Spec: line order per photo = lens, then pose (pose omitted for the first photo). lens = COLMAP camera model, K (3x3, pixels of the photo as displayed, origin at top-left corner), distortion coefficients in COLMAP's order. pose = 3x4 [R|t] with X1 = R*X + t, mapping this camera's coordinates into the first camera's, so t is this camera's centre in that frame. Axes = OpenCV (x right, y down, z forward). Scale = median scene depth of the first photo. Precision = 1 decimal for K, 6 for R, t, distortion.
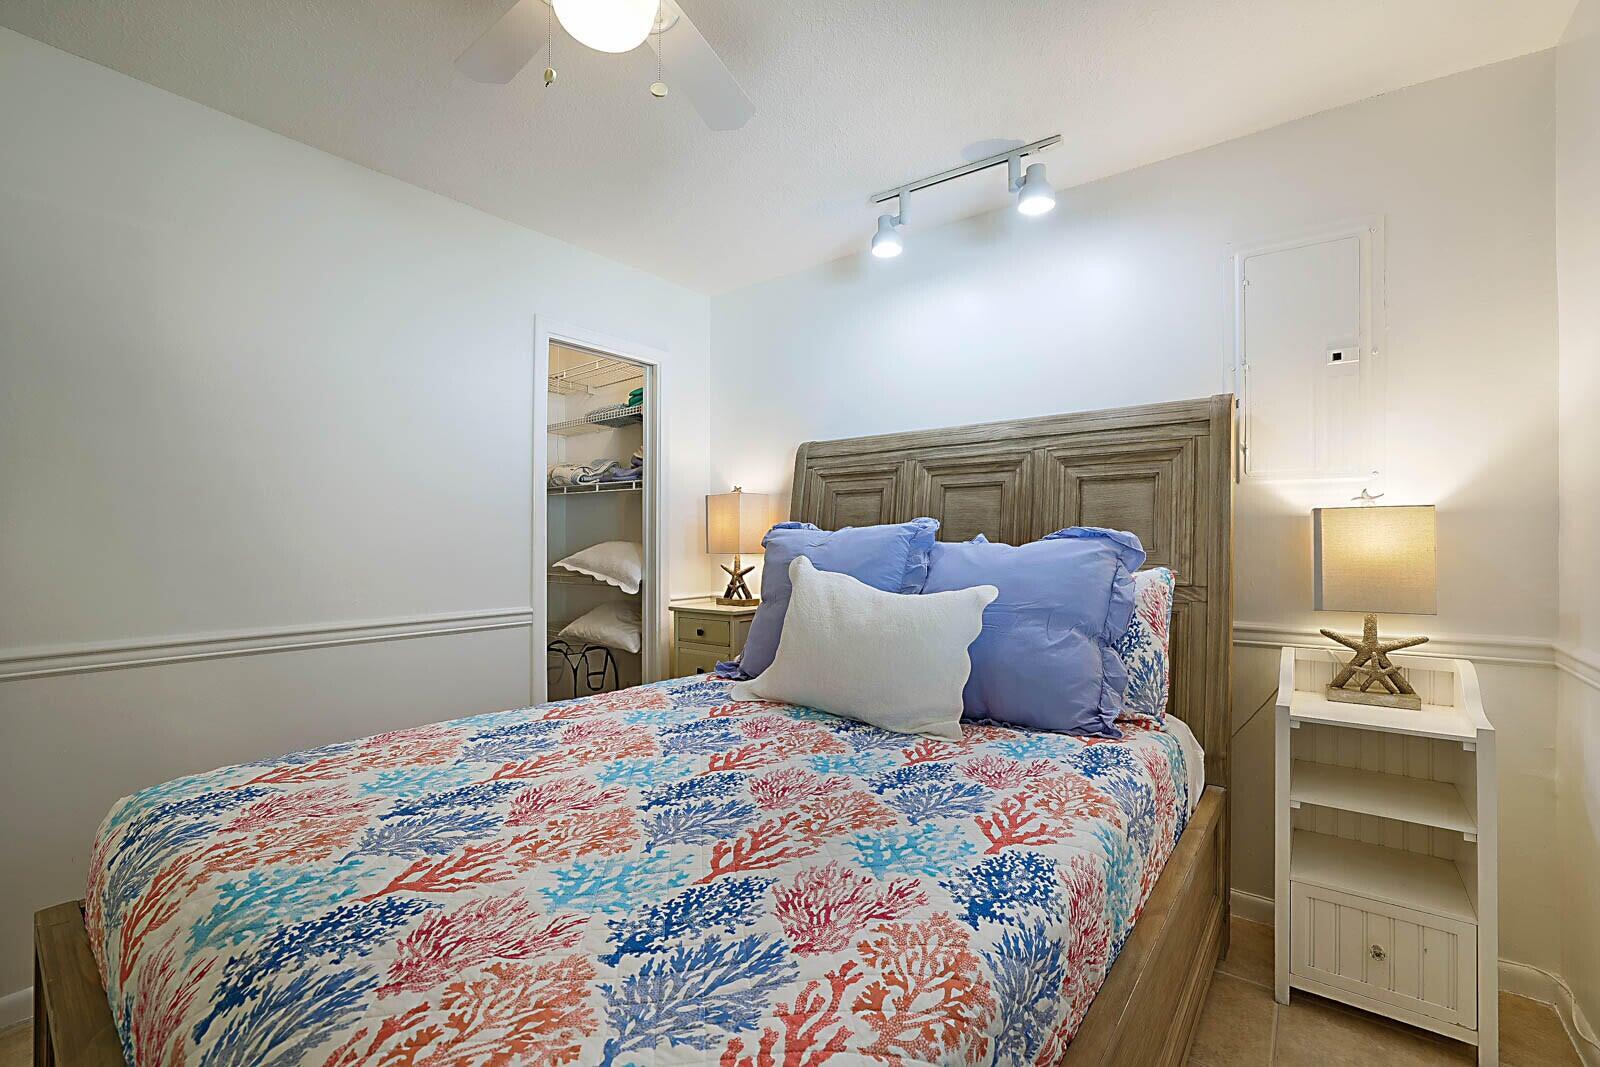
lens RADIAL K [[692.6, 0, 799.2], [0, 692.6, 532.3], [0, 0, 1]] dist [-0.019978, 0.007477]
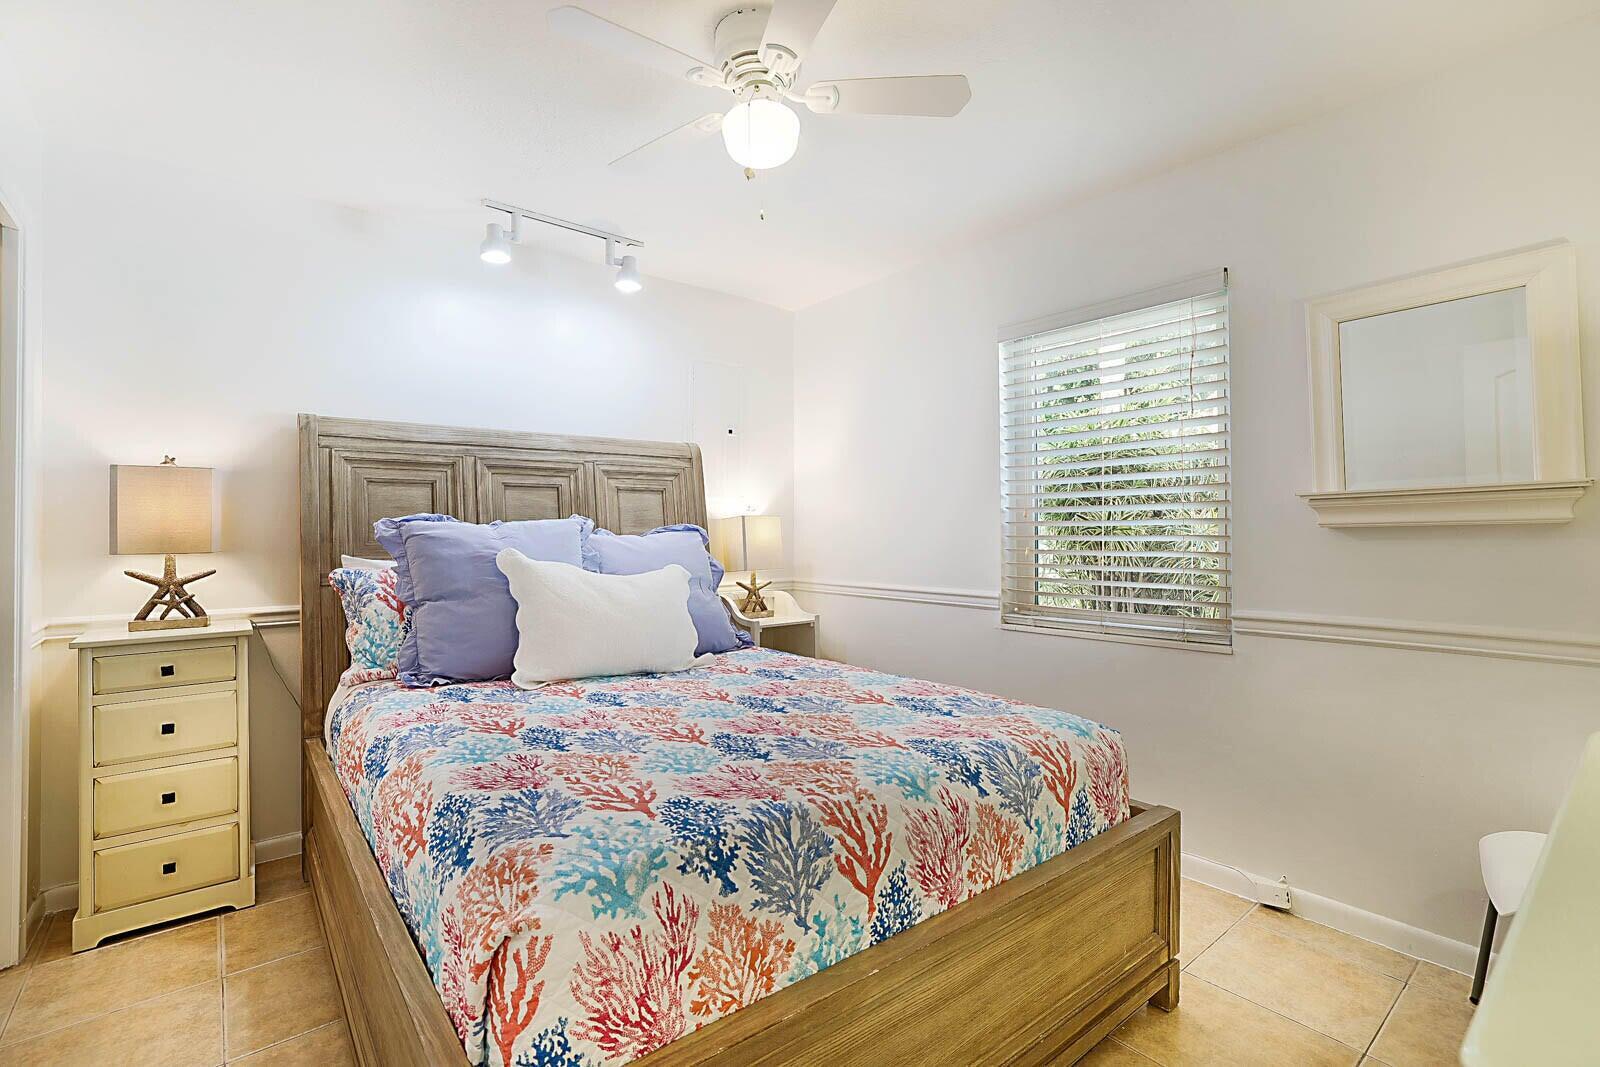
lens RADIAL K [[726.0, 0, 801.9], [0, 726.0, 522.7], [0, 0, 1]] dist [-0.028179, 0.008015]
pose [[0.238933, 0.010895, 0.970975, -0.845715], [-0.009723, 0.999914, -0.008827, -0.000130], [-0.970987, -0.007331, 0.239019, 0.290160]]
